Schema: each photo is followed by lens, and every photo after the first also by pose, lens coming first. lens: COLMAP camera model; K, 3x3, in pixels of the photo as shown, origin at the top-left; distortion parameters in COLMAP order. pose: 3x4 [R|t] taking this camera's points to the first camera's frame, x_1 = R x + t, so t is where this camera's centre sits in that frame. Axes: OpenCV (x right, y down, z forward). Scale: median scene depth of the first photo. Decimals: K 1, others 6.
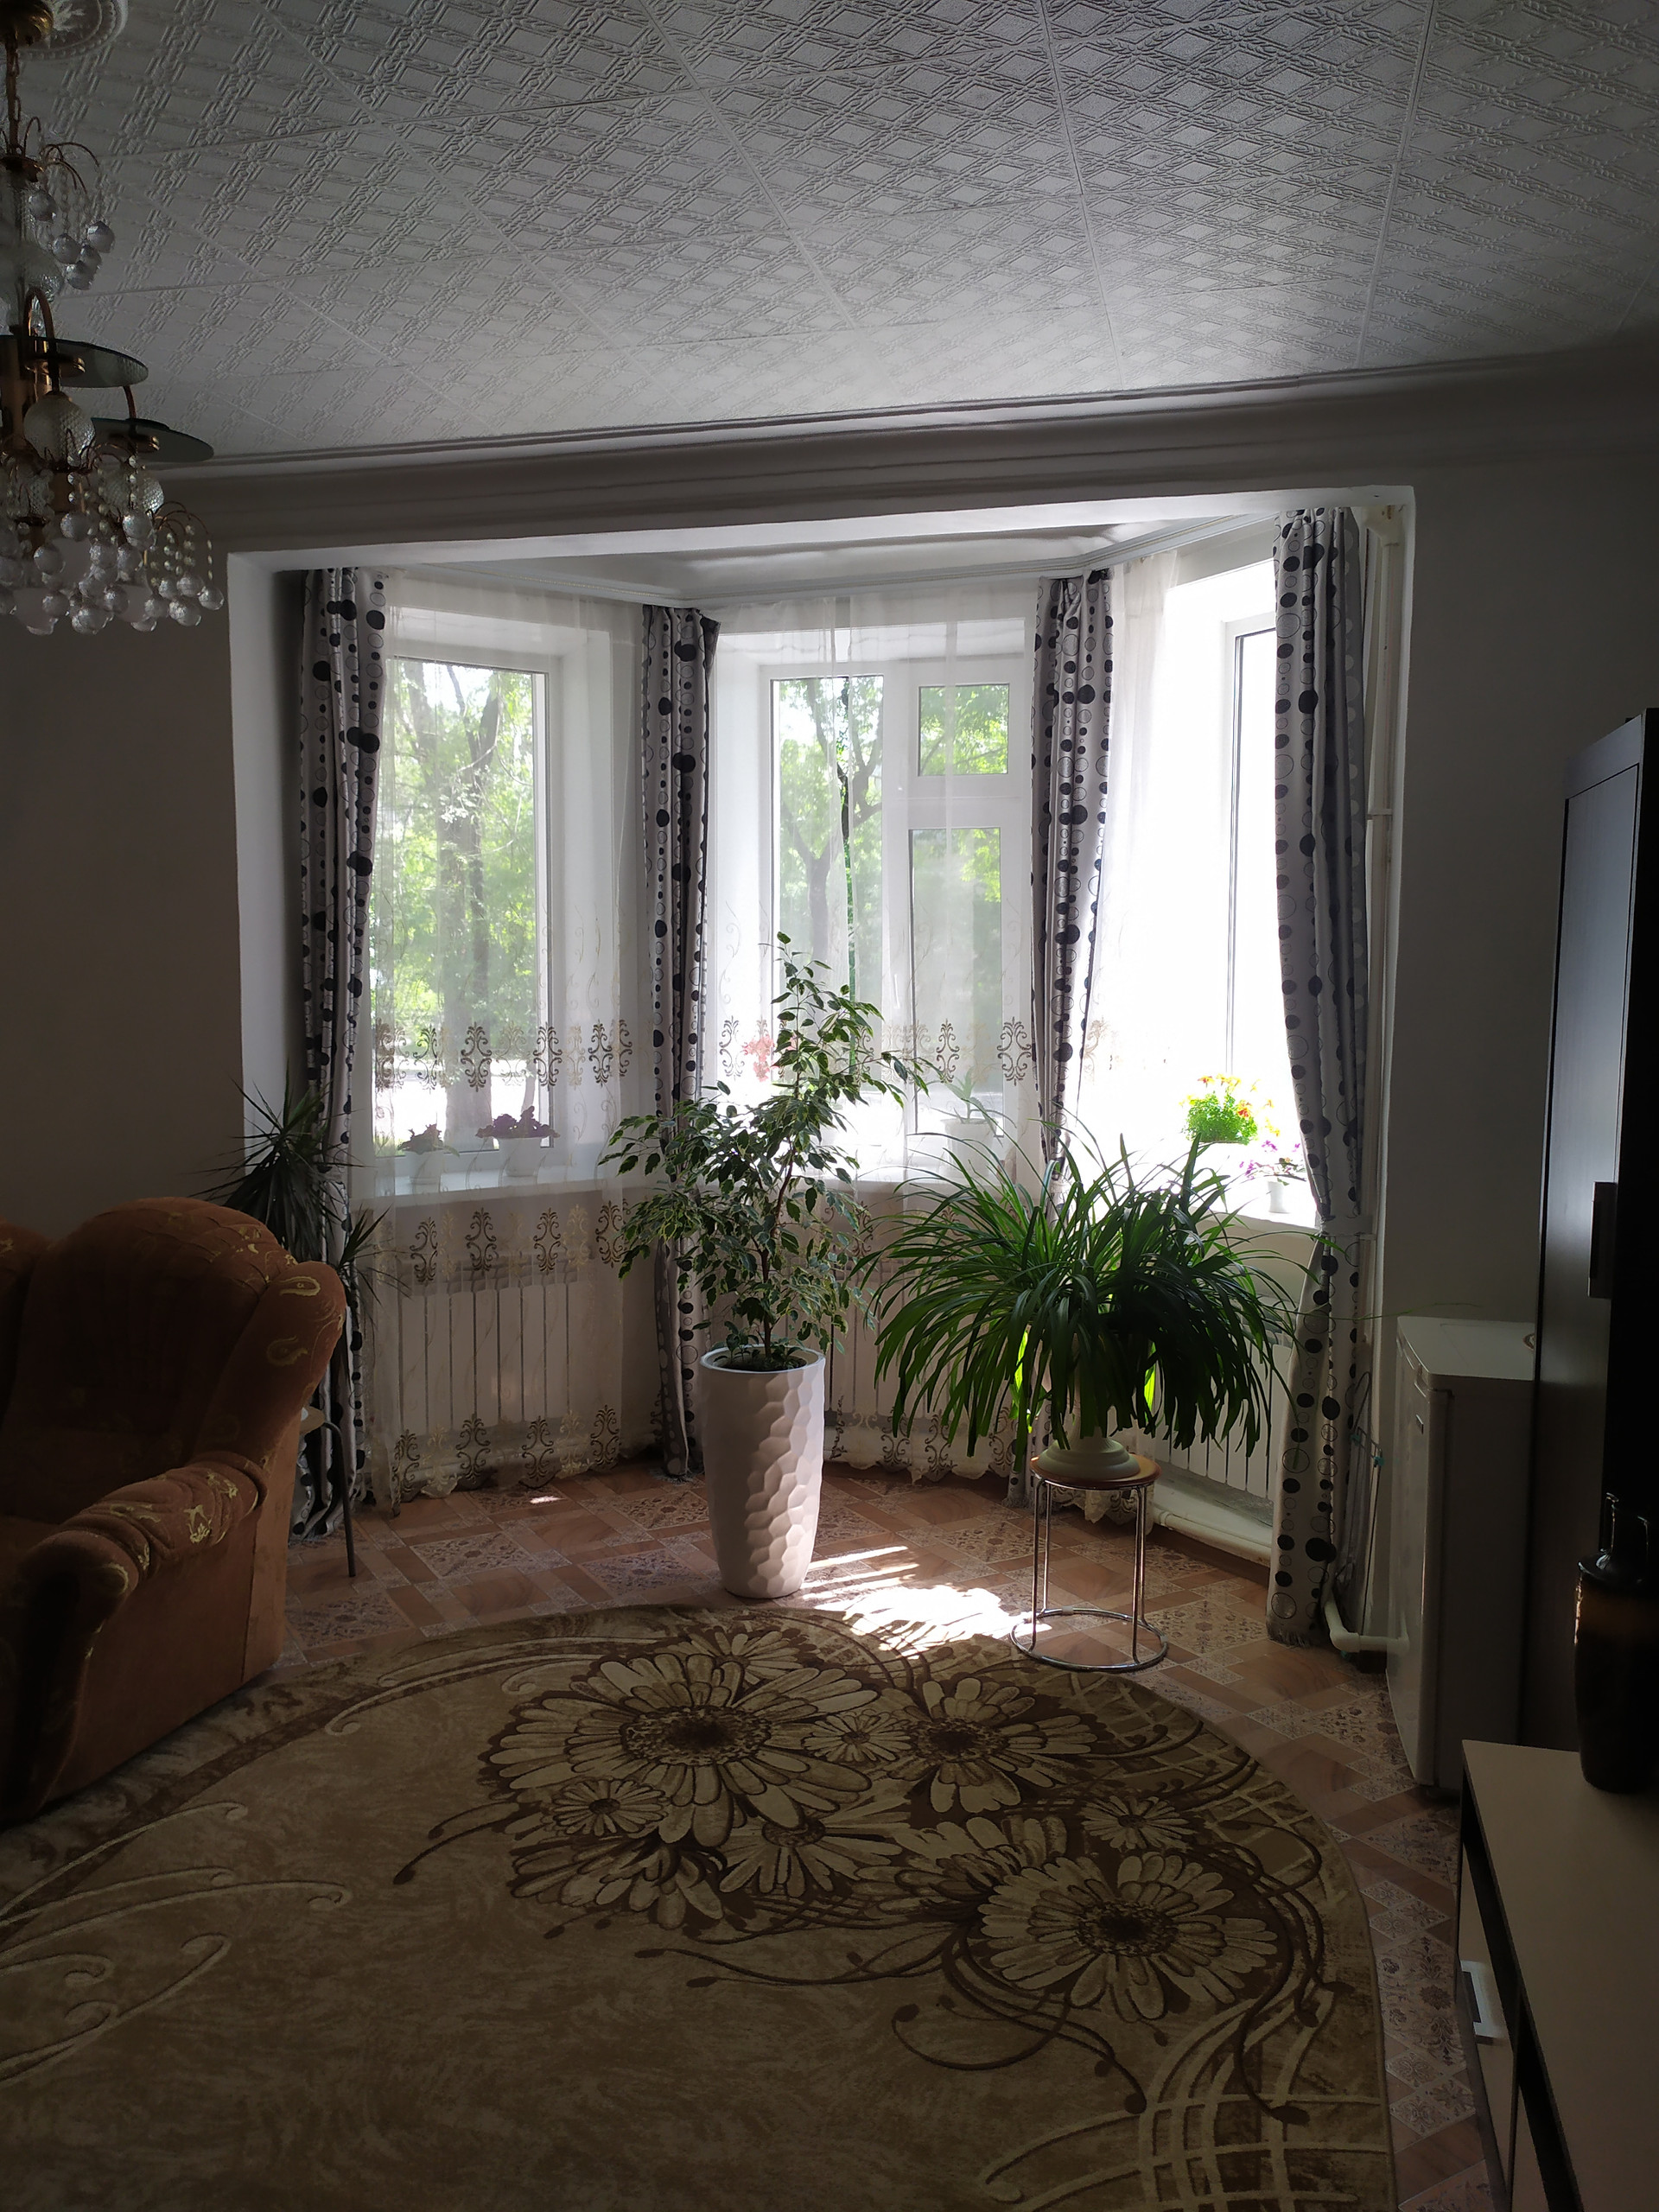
lens RADIAL K [[1675.5, 0, 837.7], [0, 1675.5, 1100.7], [0, 0, 1]] dist [0.061818, -0.077639]
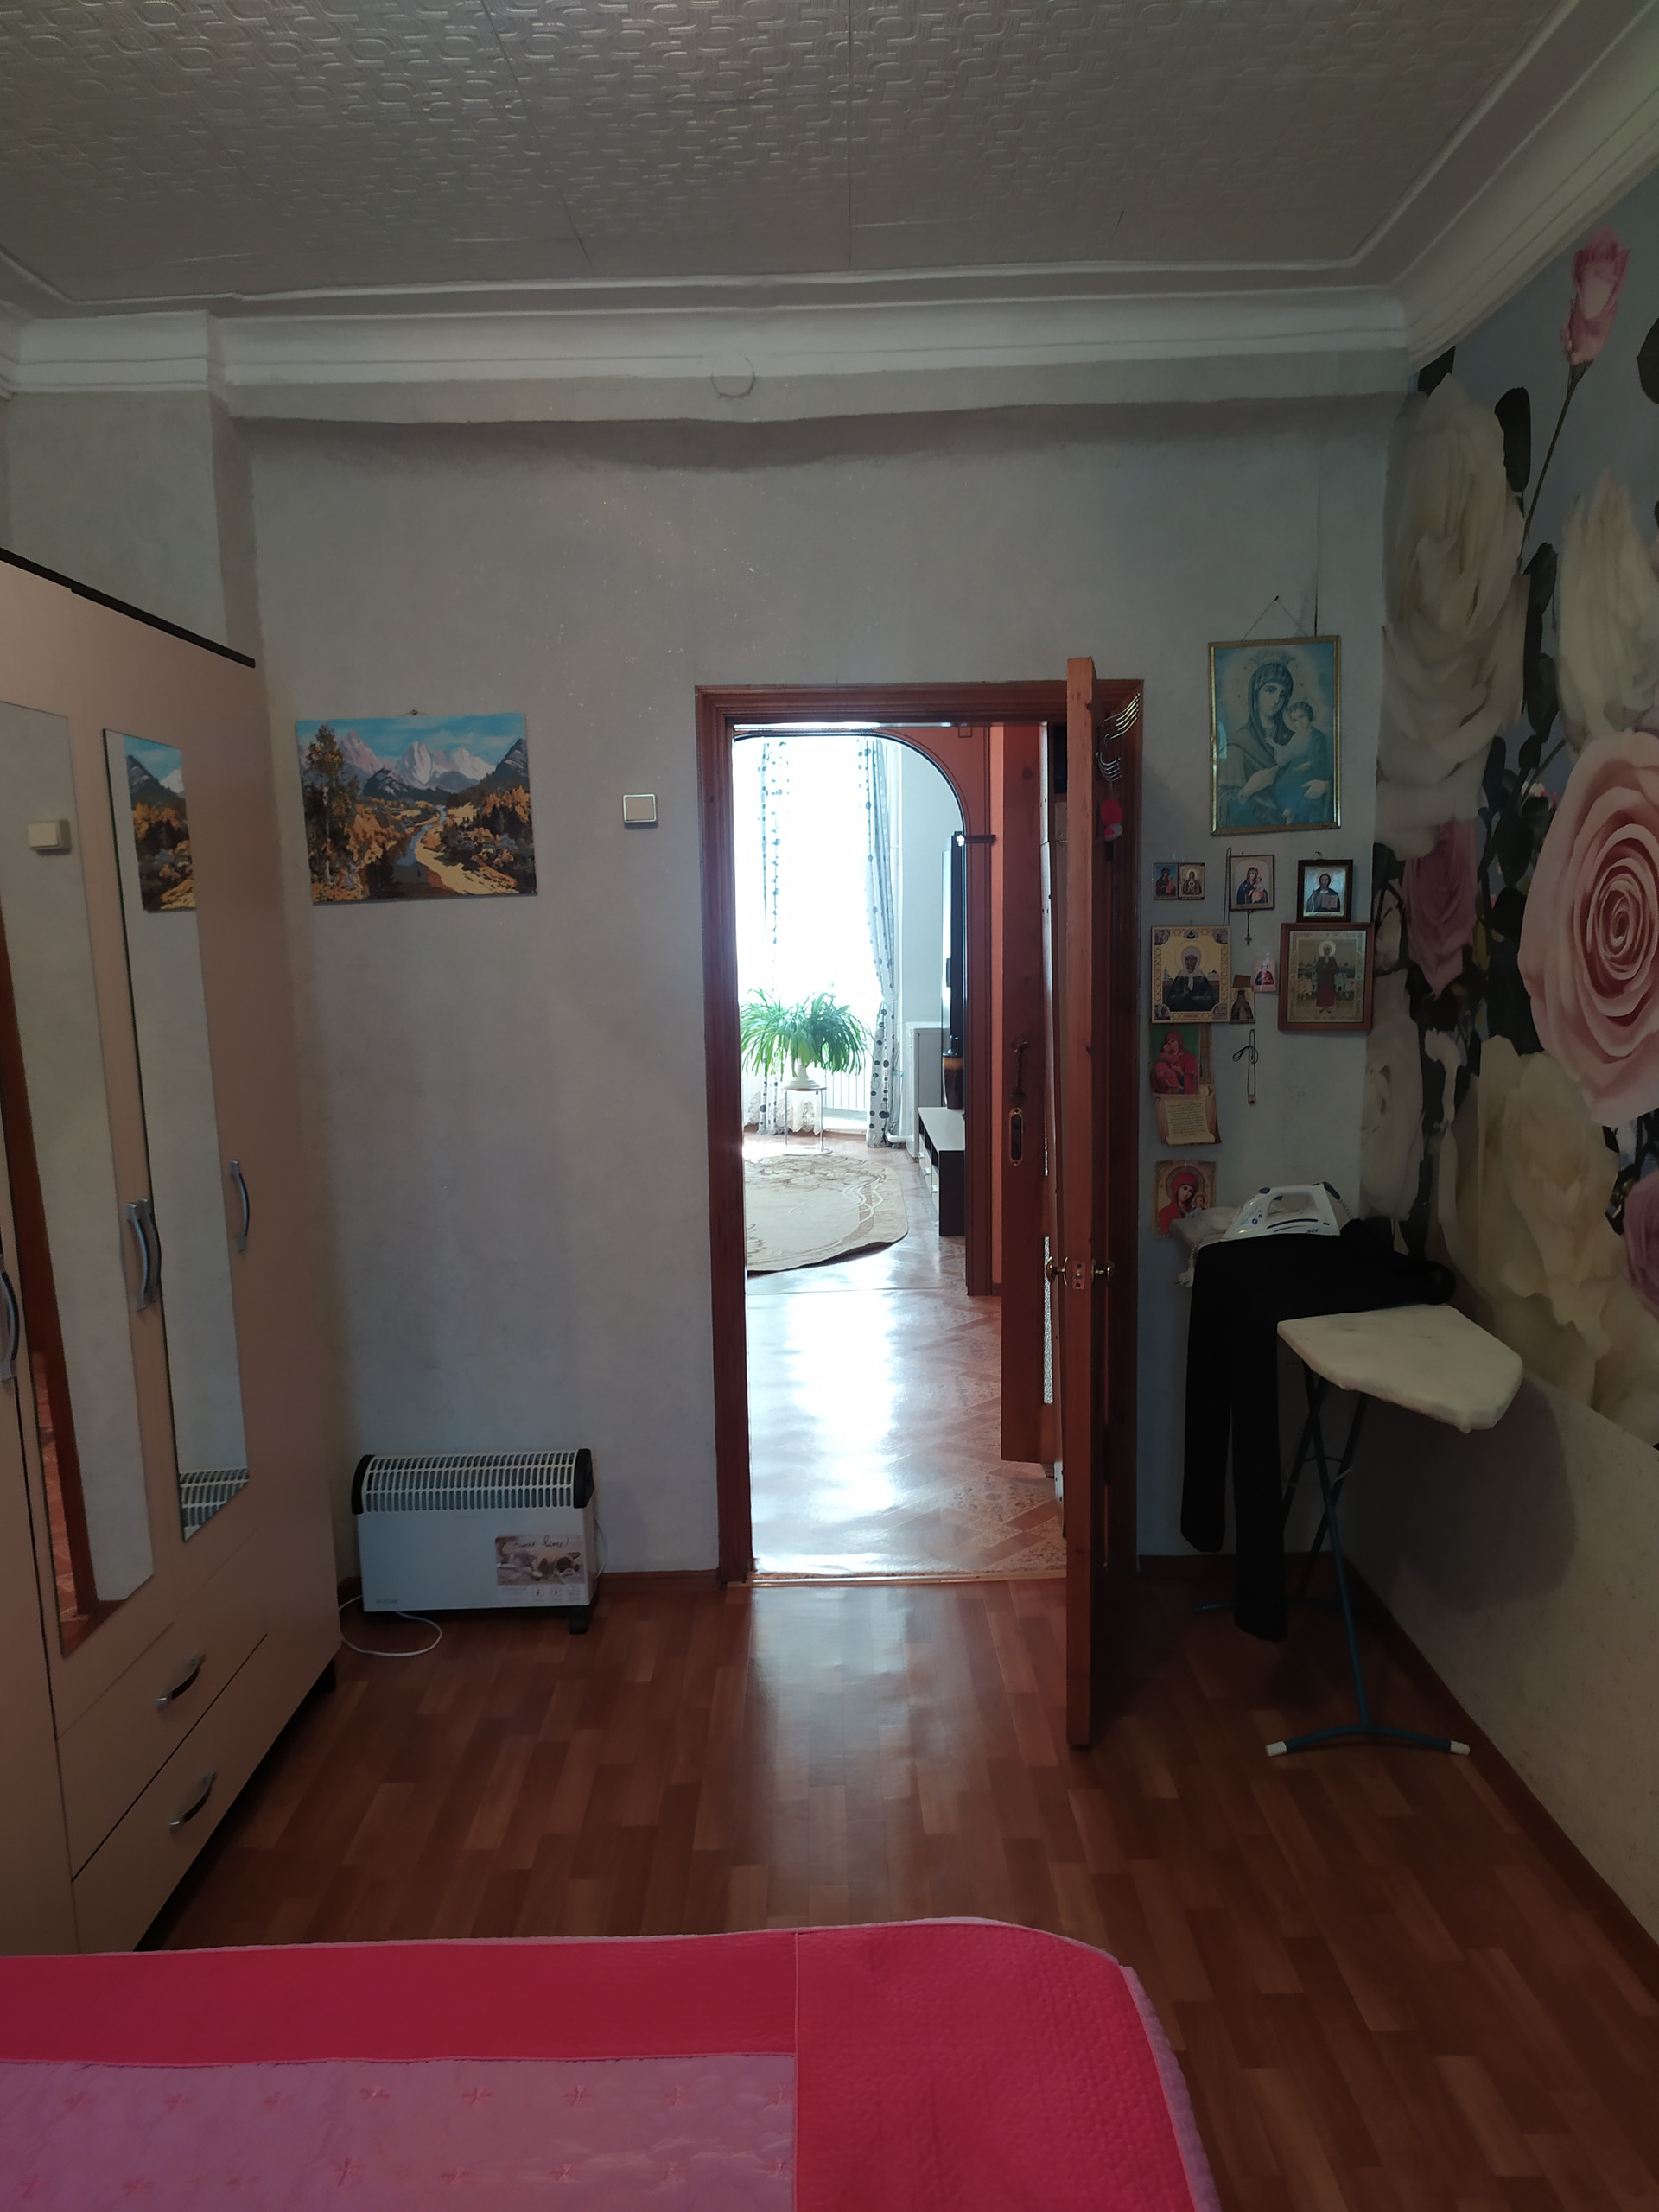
lens RADIAL K [[1675.5, 0, 837.7], [0, 1675.5, 1100.7], [0, 0, 1]] dist [0.061818, -0.077639]
pose [[0.968578, -0.047964, 0.244041, -0.460015], [0.039902, 0.998486, 0.037875, 0.137186], [-0.245488, -0.026947, 0.969025, -1.651991]]
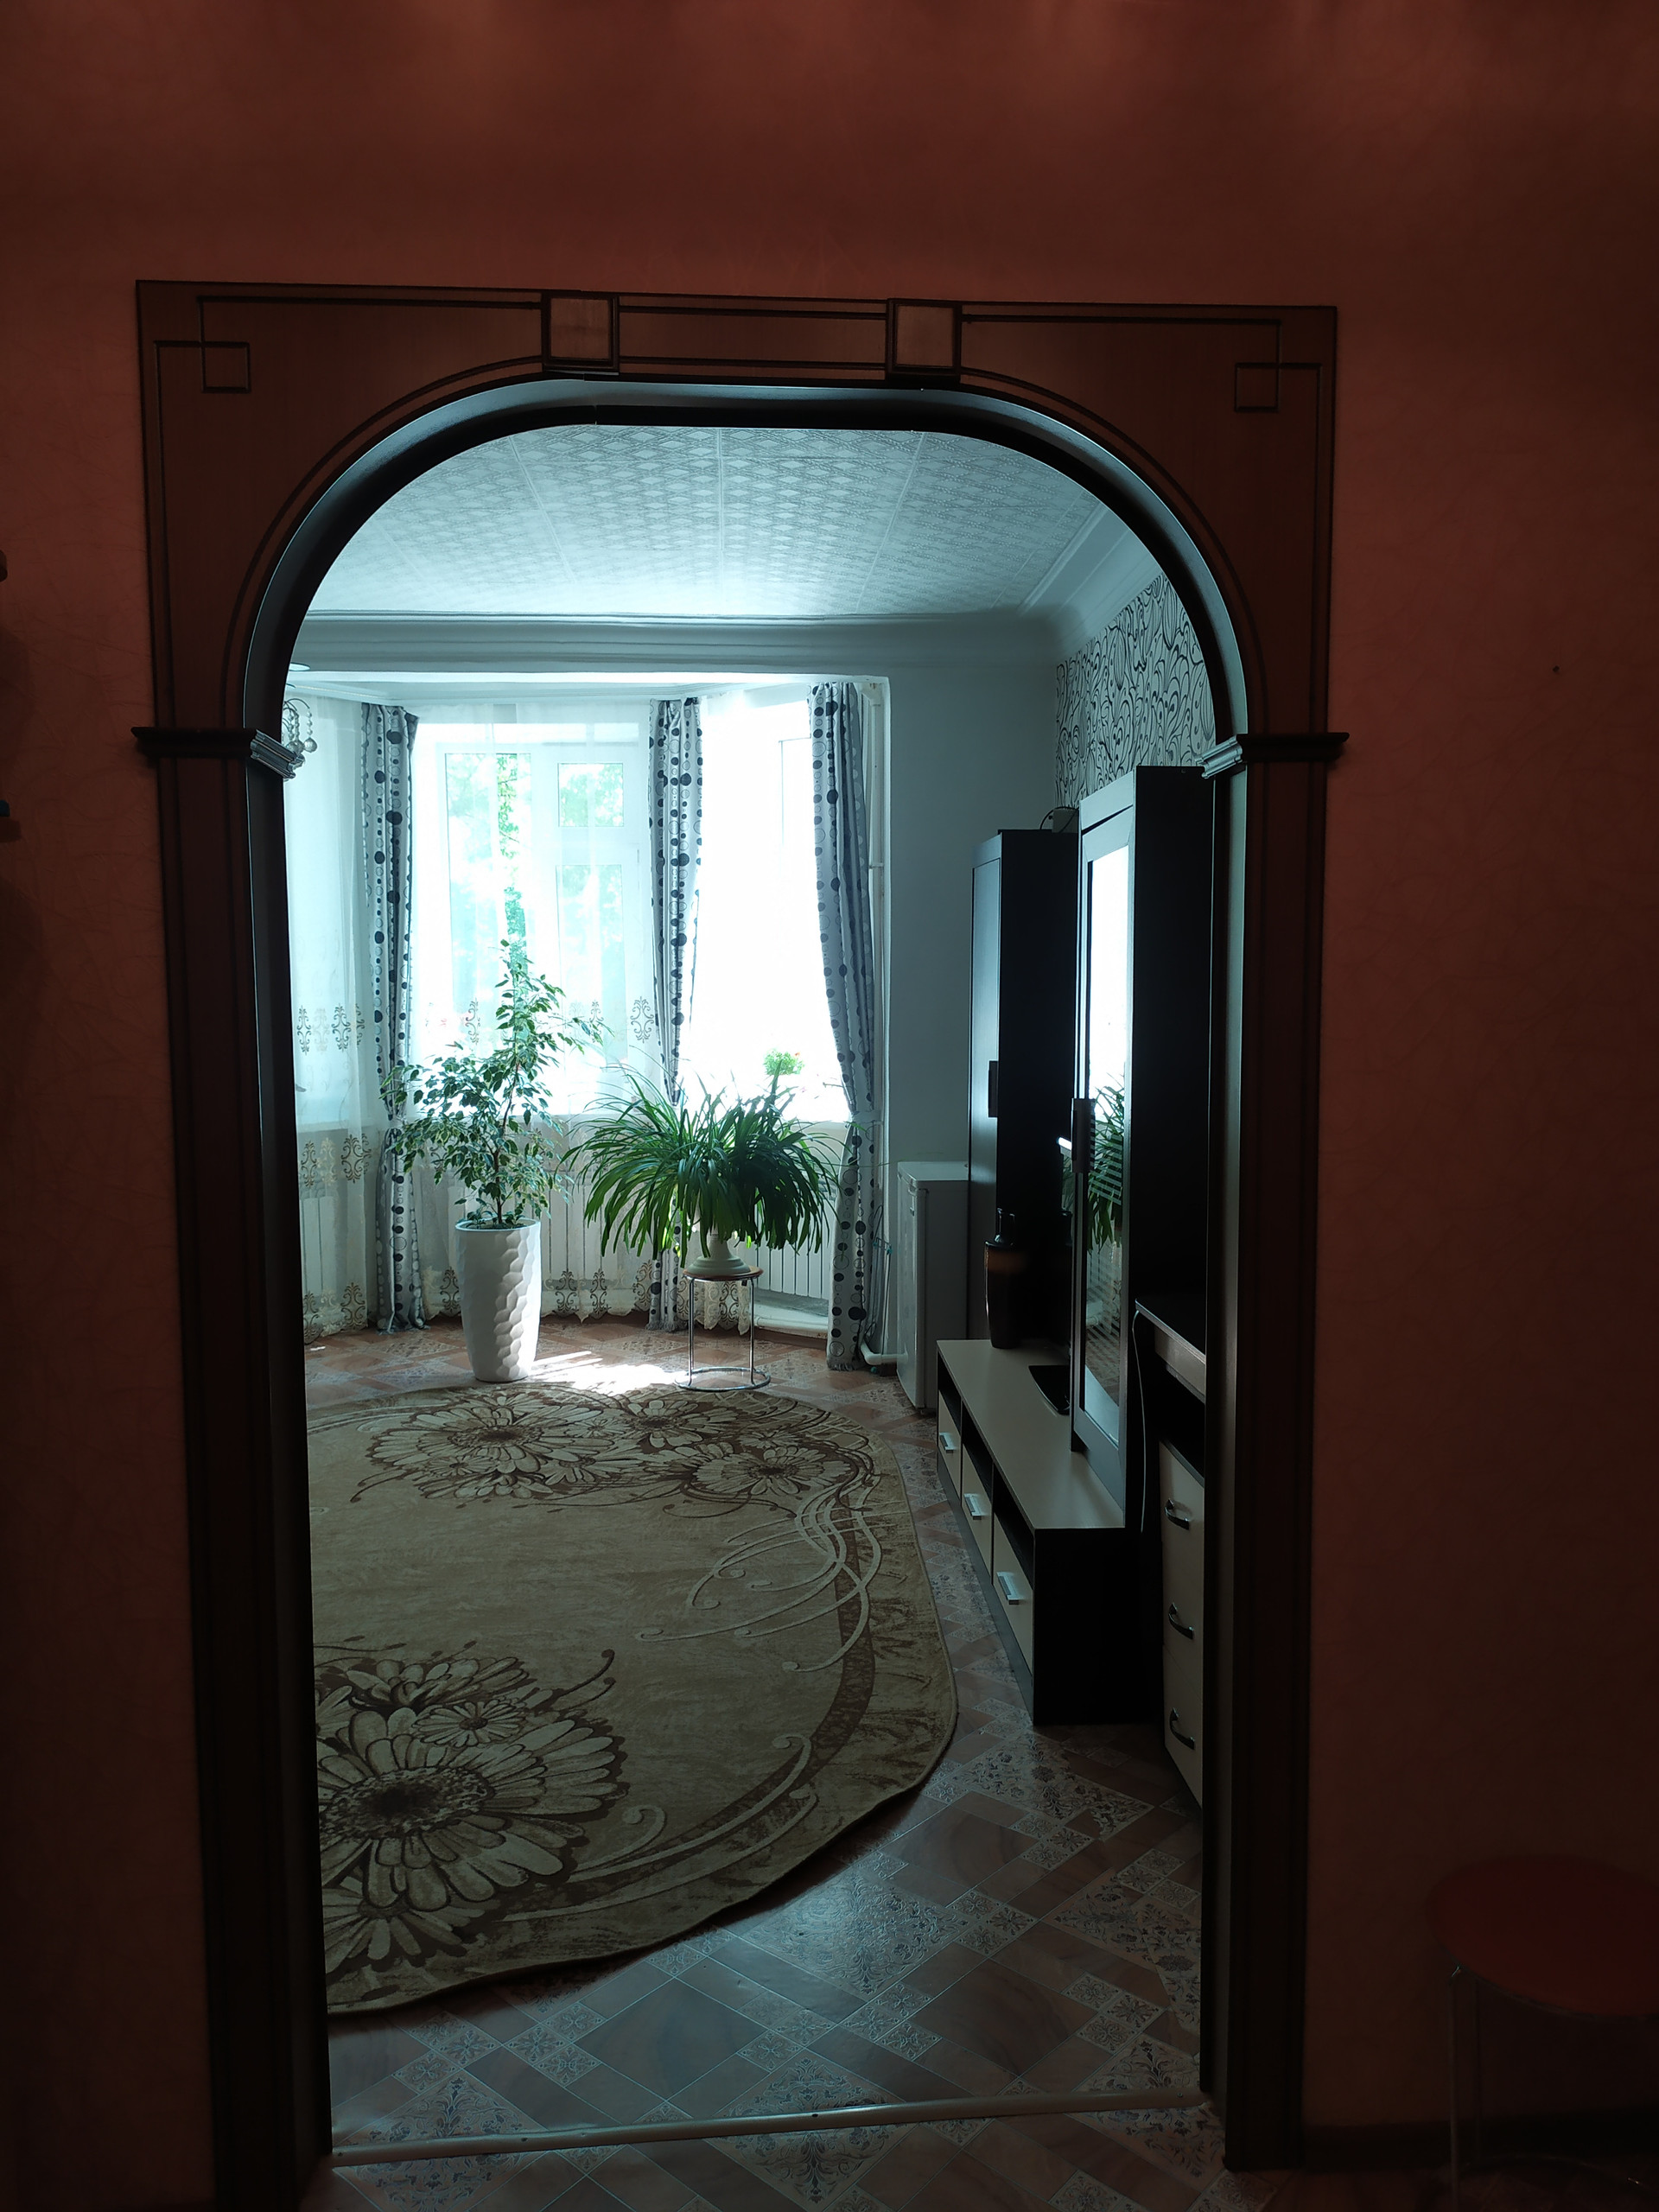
lens RADIAL K [[1680.1, 0, 820.5], [0, 1680.1, 1116.2], [0, 0, 1]] dist [0.056264, -0.075988]
pose [[0.958767, -0.037000, 0.281776, -0.205061], [0.034790, 0.999312, 0.012845, 0.051880], [-0.282057, -0.002512, 0.959394, -0.568022]]
